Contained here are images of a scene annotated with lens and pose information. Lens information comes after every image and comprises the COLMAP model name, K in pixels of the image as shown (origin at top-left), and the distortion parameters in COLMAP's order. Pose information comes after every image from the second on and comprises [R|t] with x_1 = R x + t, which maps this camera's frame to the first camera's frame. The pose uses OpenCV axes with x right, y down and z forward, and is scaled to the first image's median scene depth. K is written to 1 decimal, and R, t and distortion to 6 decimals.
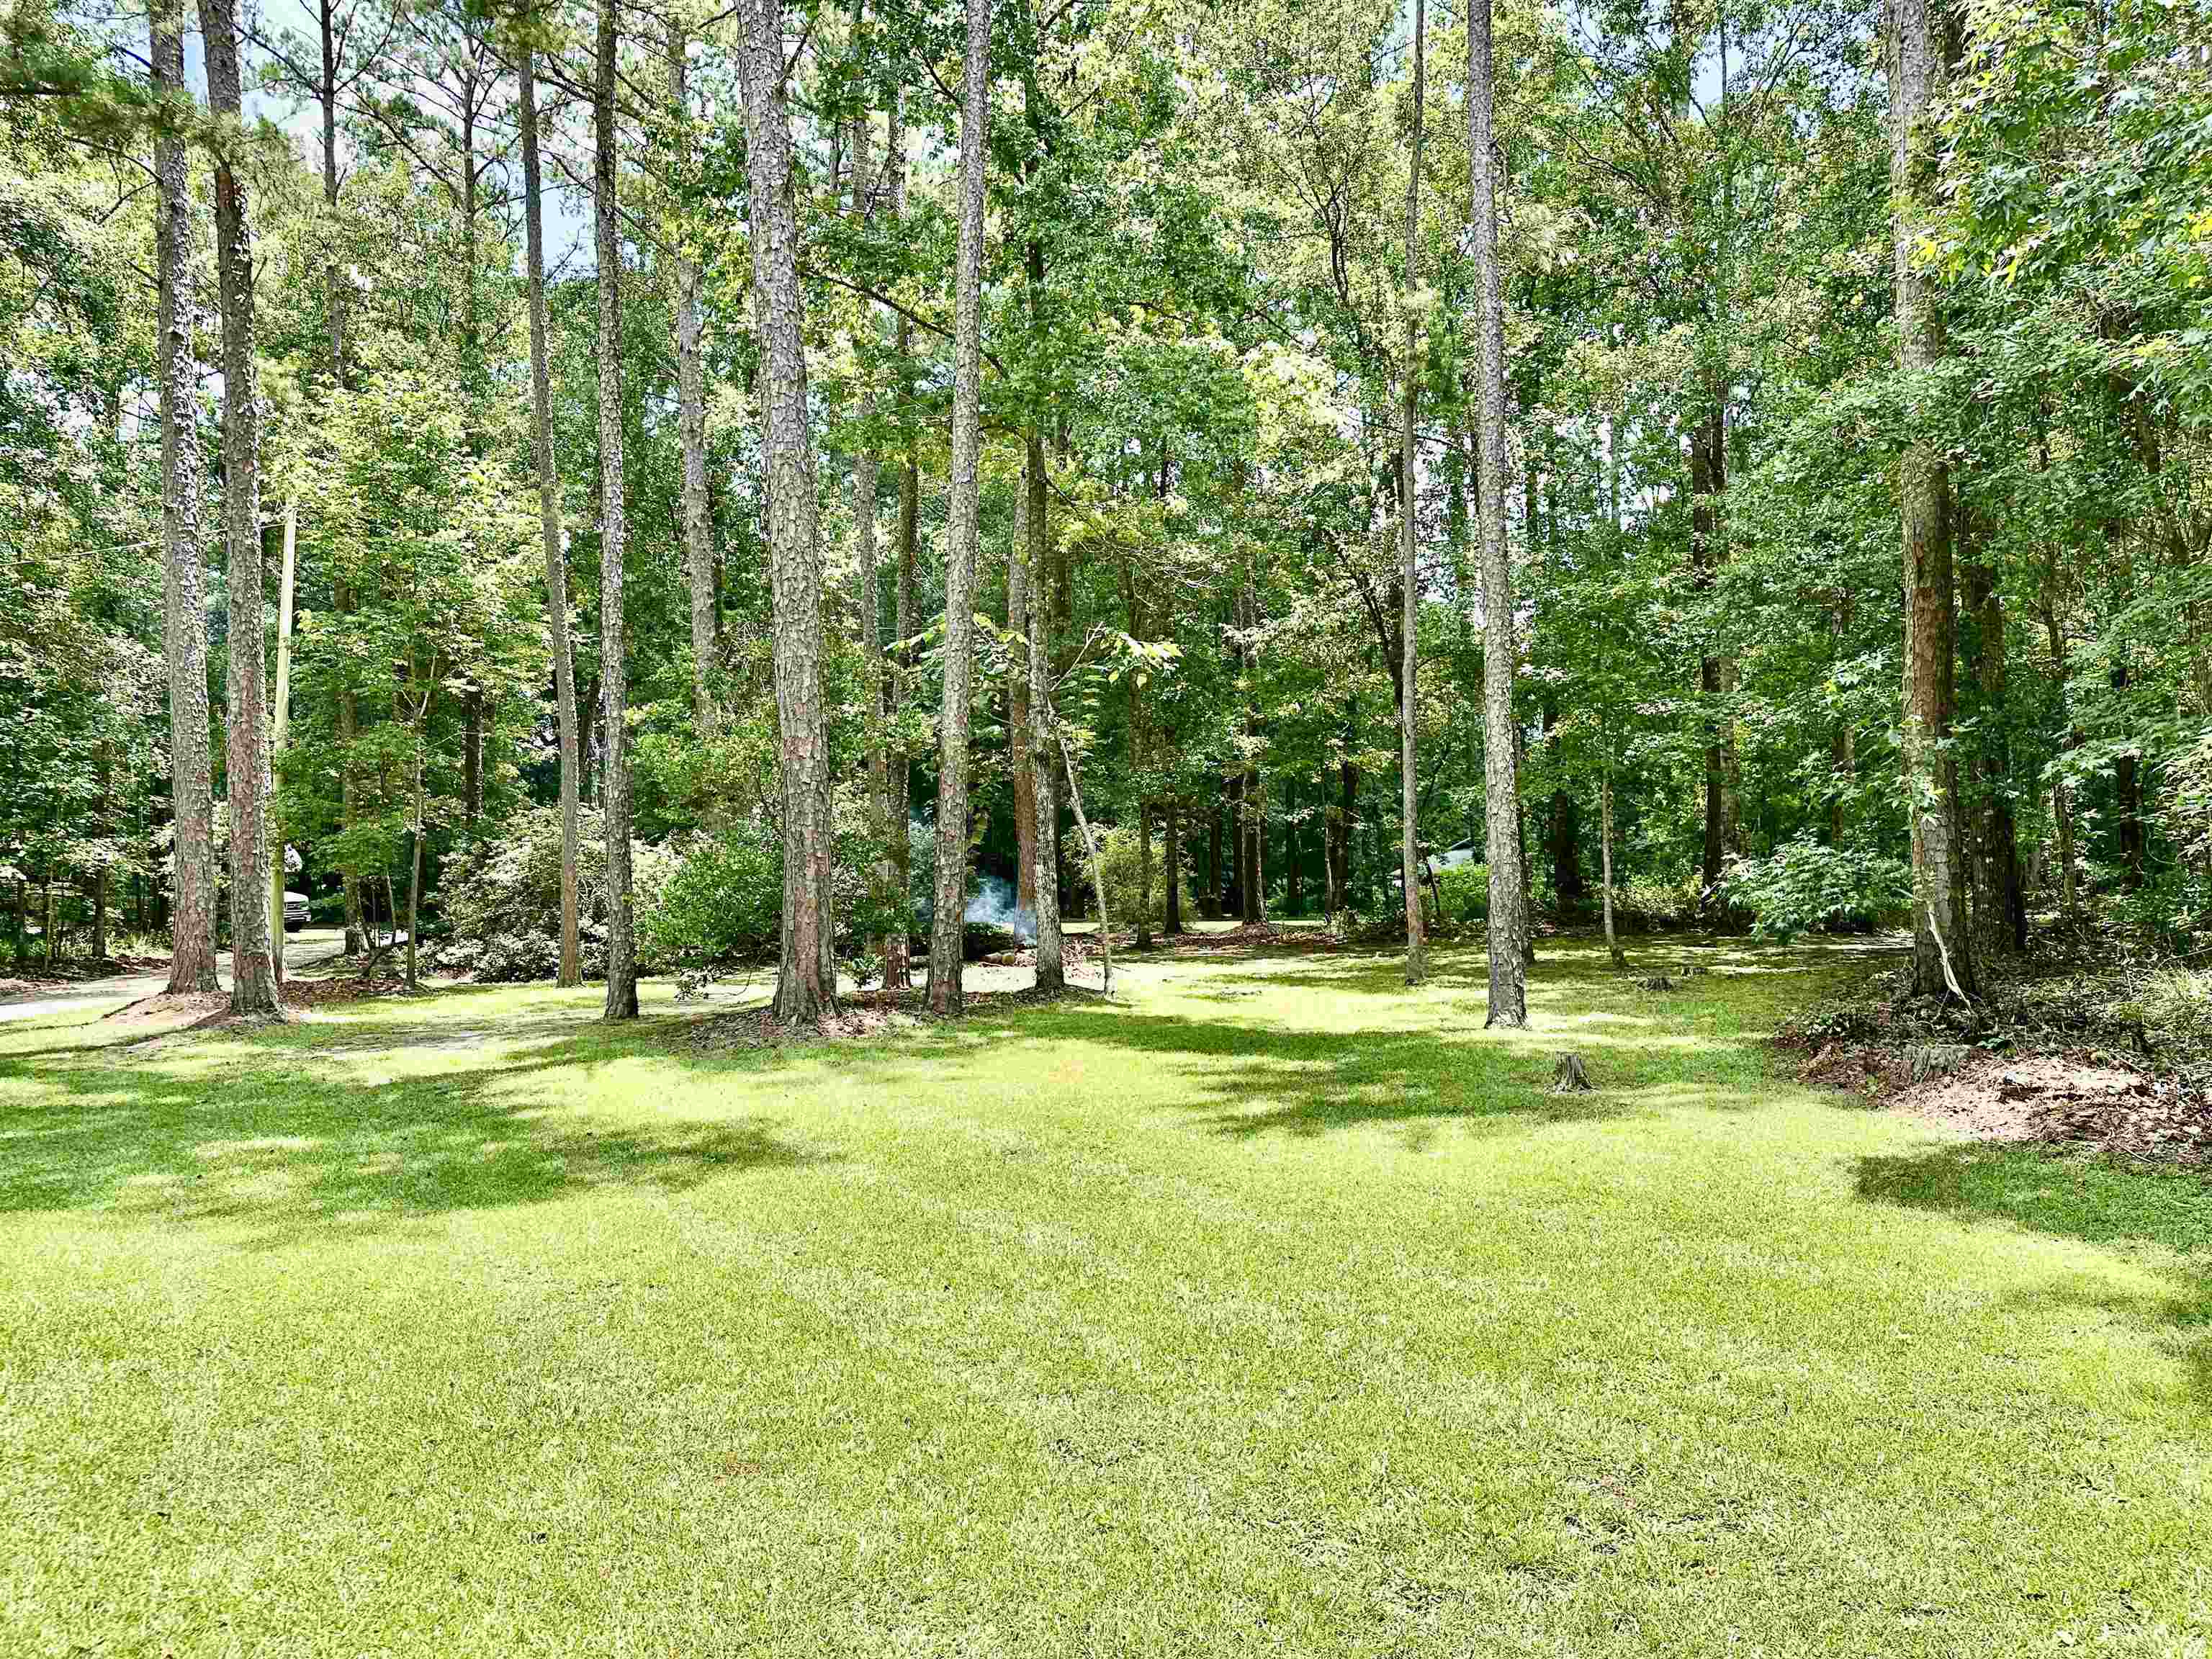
lens RADIAL K [[1528.3, 0, 1105.3], [0, 1528.3, 833.2], [0, 0, 1]] dist [0.006230, 0.002541]
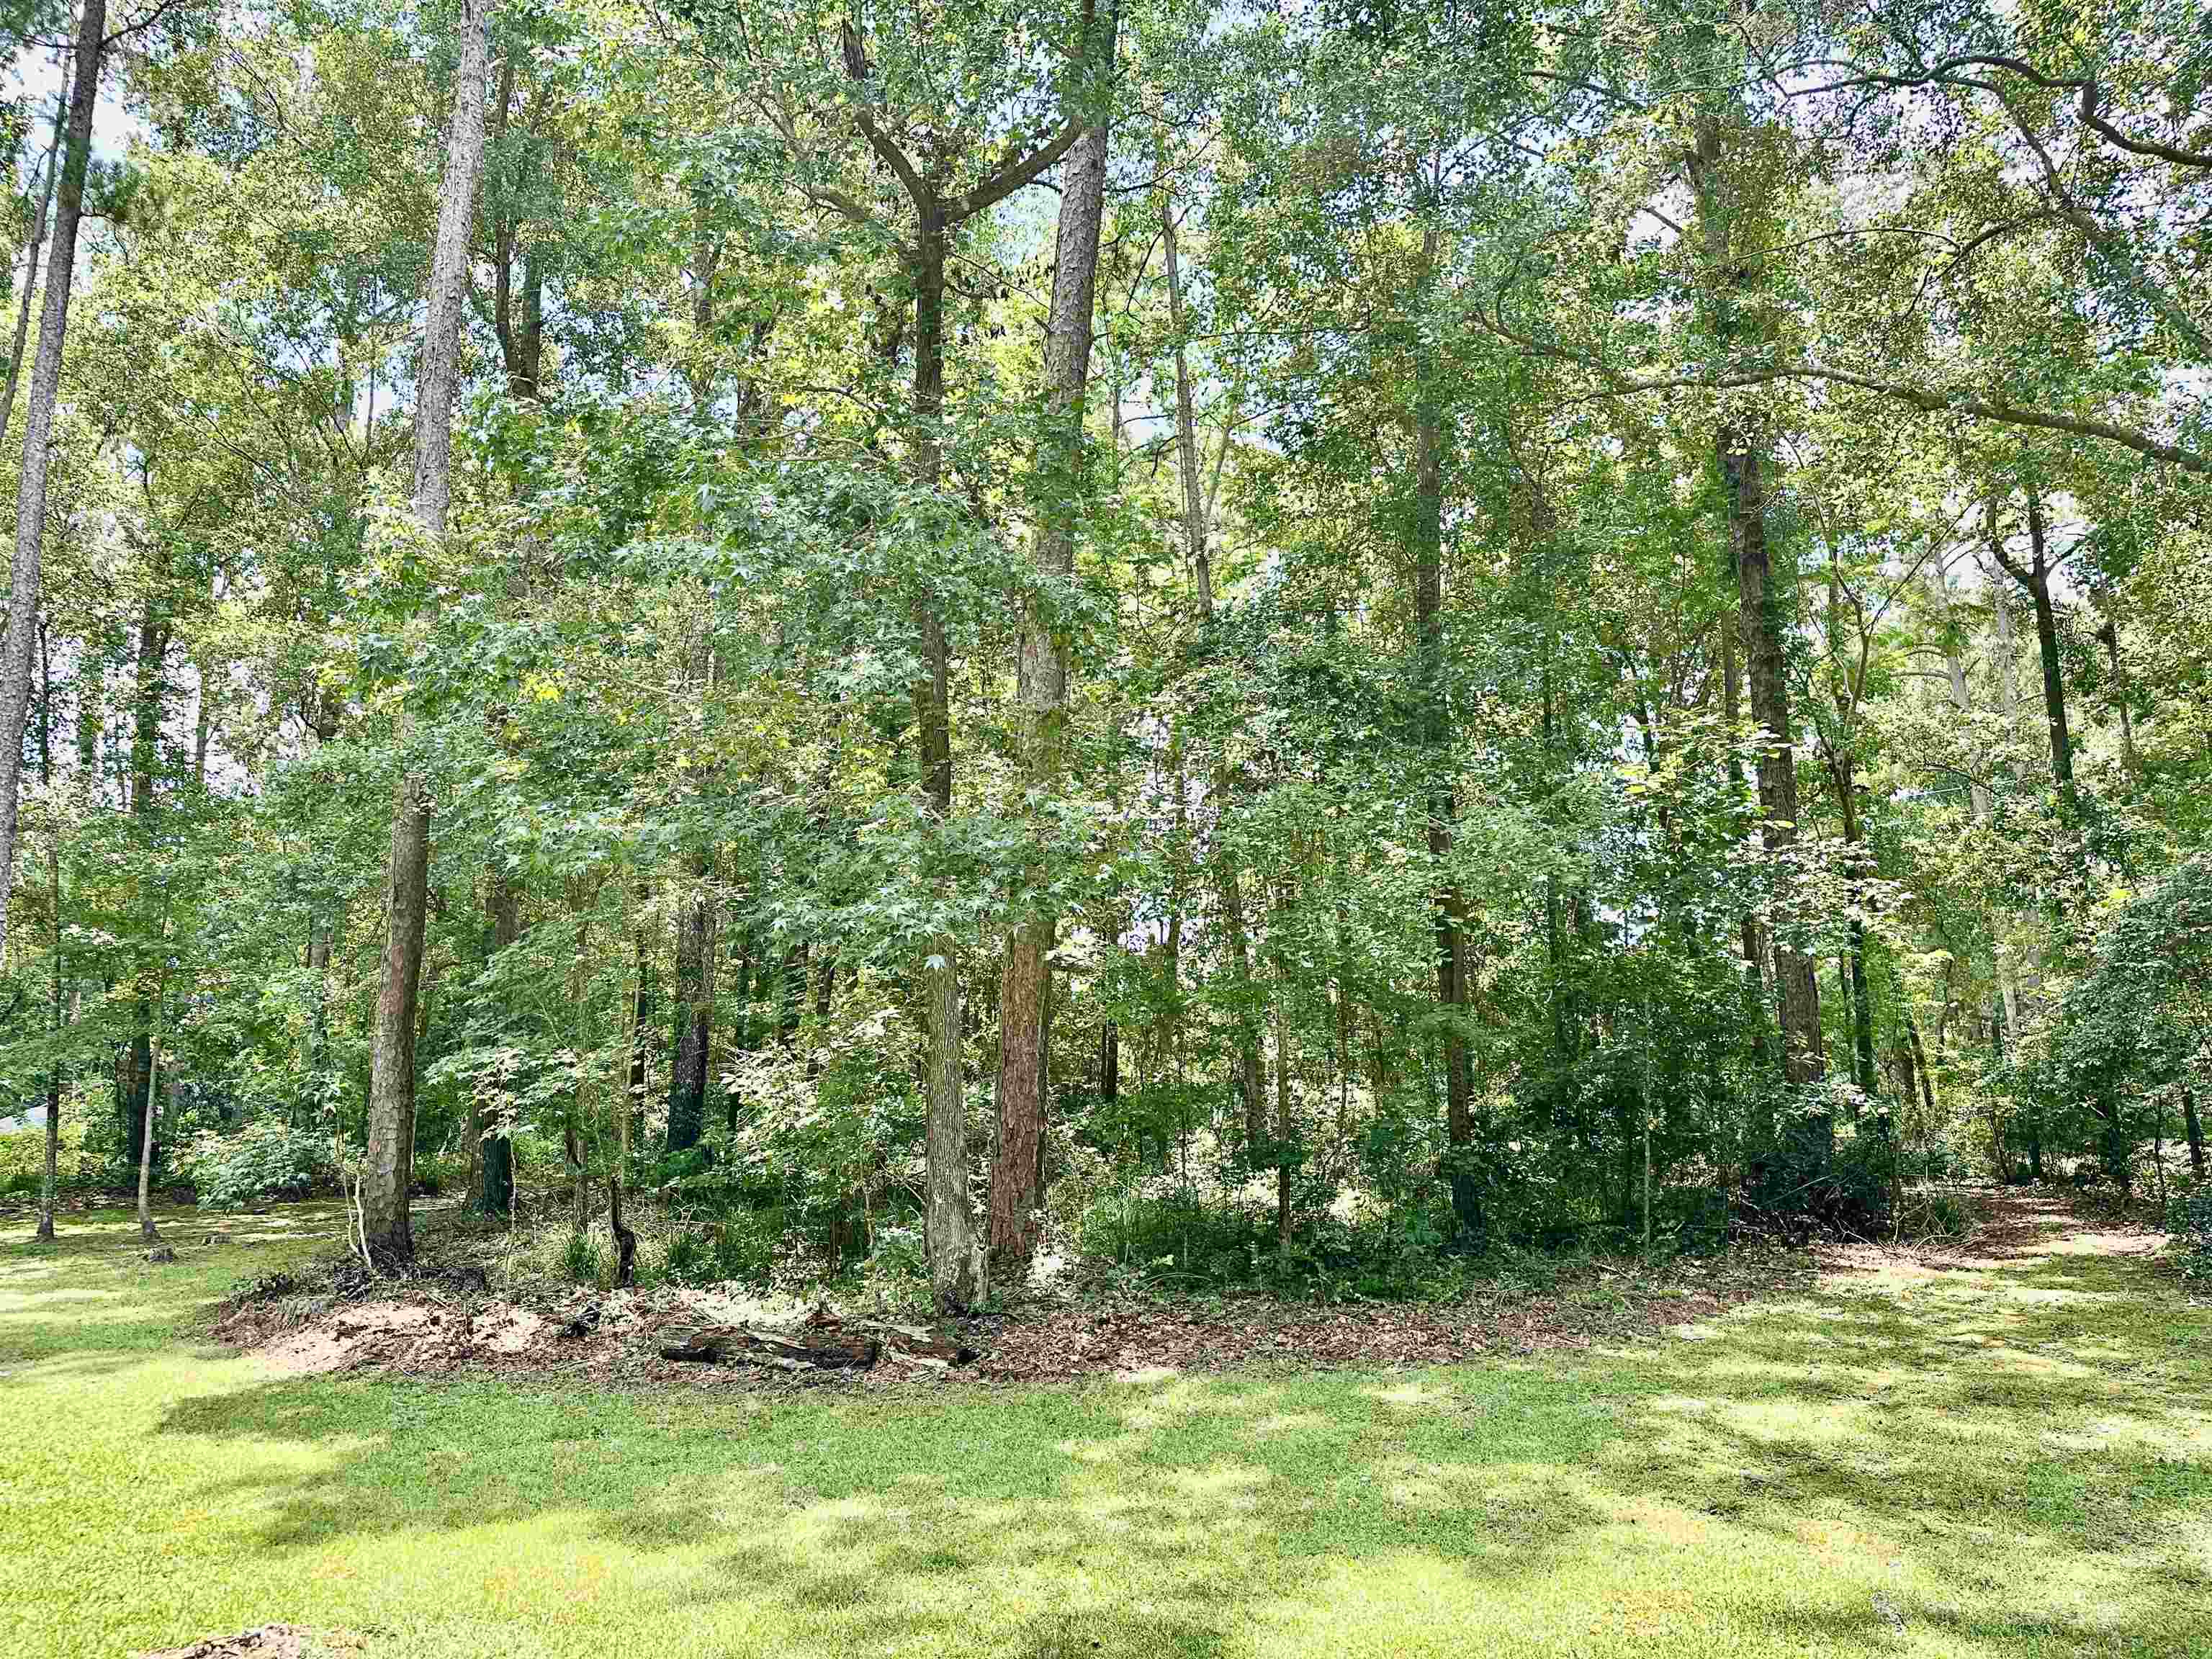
lens RADIAL K [[1528.3, 0, 1107.8], [0, 1528.3, 829.5], [0, 0, 1]] dist [0.006230, 0.002541]
pose [[0.696826, 0.142915, 0.702858, 0.076879], [-0.023786, 0.984013, -0.176503, -0.027369], [-0.716846, 0.106274, 0.689085, -0.329846]]
